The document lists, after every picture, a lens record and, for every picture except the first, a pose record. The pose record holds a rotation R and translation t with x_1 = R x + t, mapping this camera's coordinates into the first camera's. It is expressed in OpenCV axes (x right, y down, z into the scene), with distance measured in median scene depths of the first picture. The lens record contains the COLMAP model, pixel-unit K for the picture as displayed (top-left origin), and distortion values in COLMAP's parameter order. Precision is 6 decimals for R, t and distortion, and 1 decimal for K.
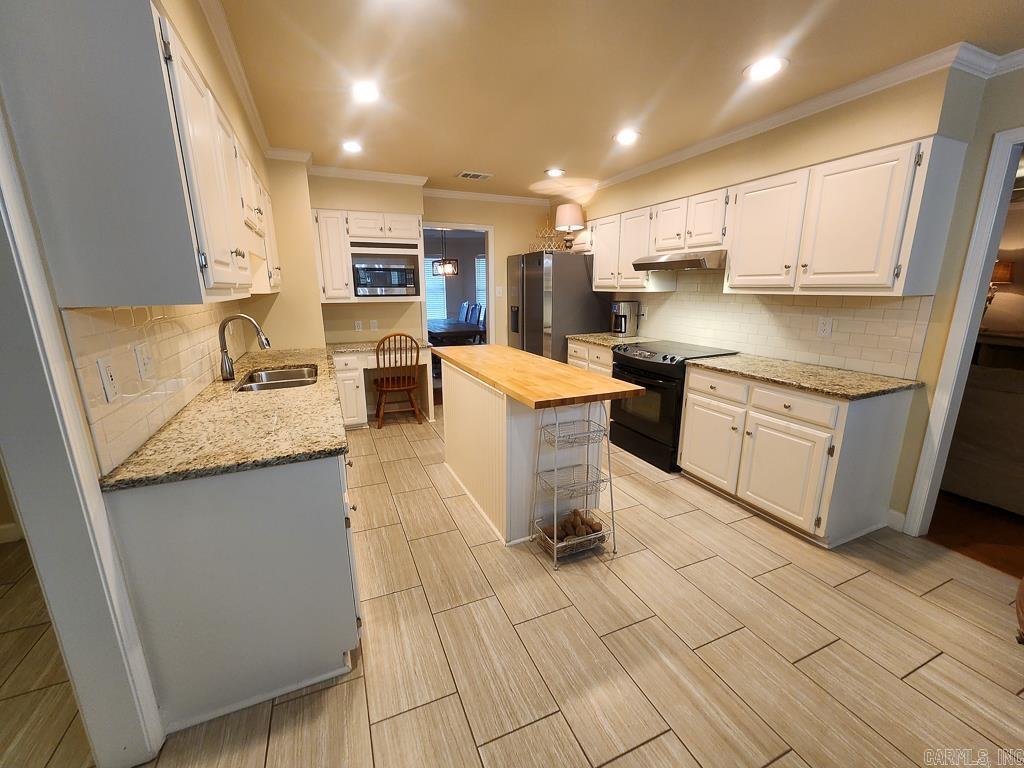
lens RADIAL K [[420.6, 0, 512.0], [0, 420.6, 384.0], [0, 0, 1]] dist [-0.000550, -0.000066]
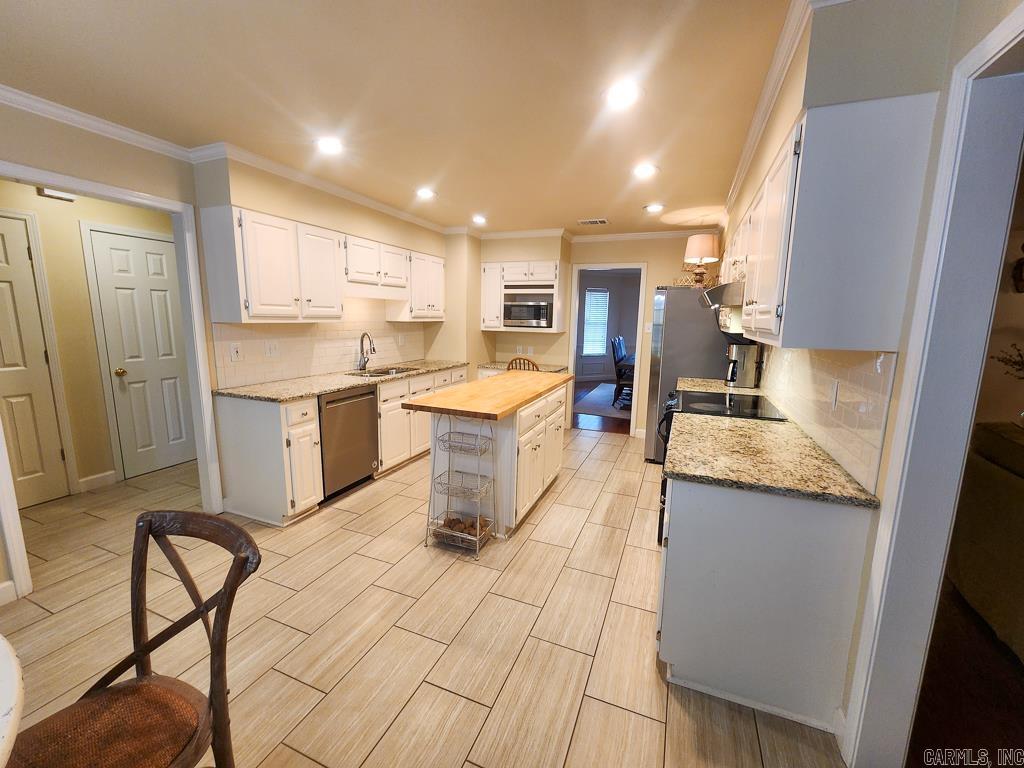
lens RADIAL K [[420.6, 0, 512.0], [0, 420.6, 384.0], [0, 0, 1]] dist [-0.000550, -0.000066]
pose [[0.697273, 0.131083, -0.704718, 0.585206], [-0.184918, 0.982754, -0.000164, -0.039475], [0.692543, 0.130429, 0.709487, 0.126269]]
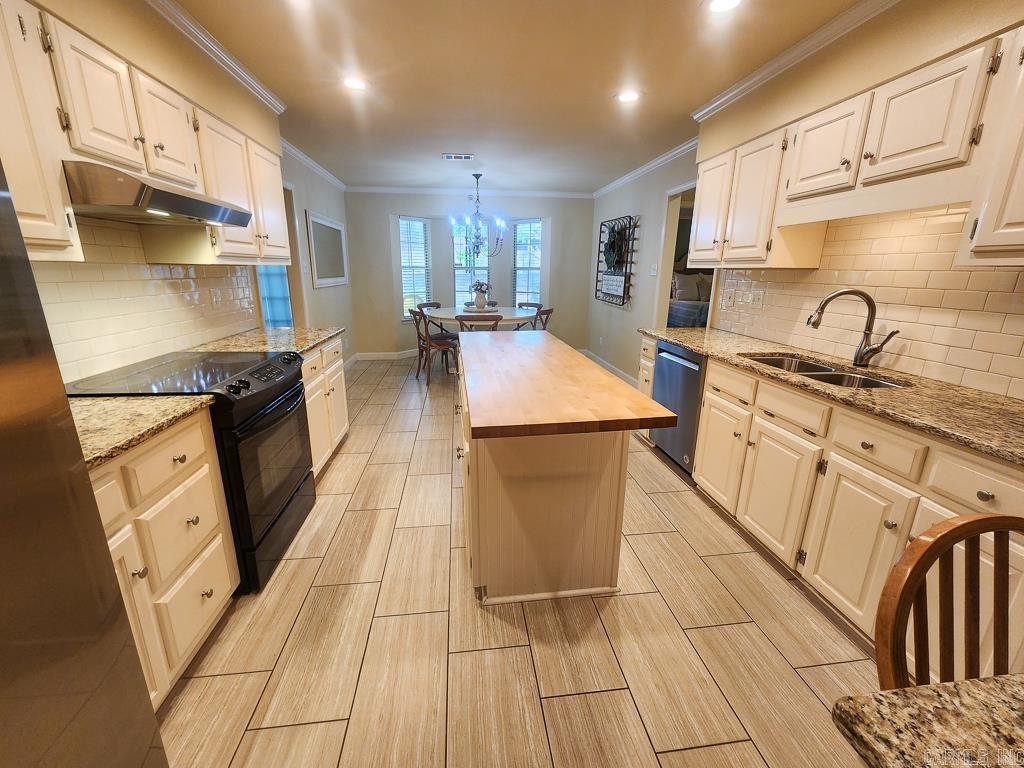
lens RADIAL K [[420.6, 0, 512.0], [0, 420.6, 384.0], [0, 0, 1]] dist [-0.000550, -0.000066]
pose [[-0.959746, -0.079133, 0.269493, -0.131658], [0.057348, 0.884067, 0.463828, -0.253734], [-0.274954, 0.460611, -0.843942, 1.176442]]
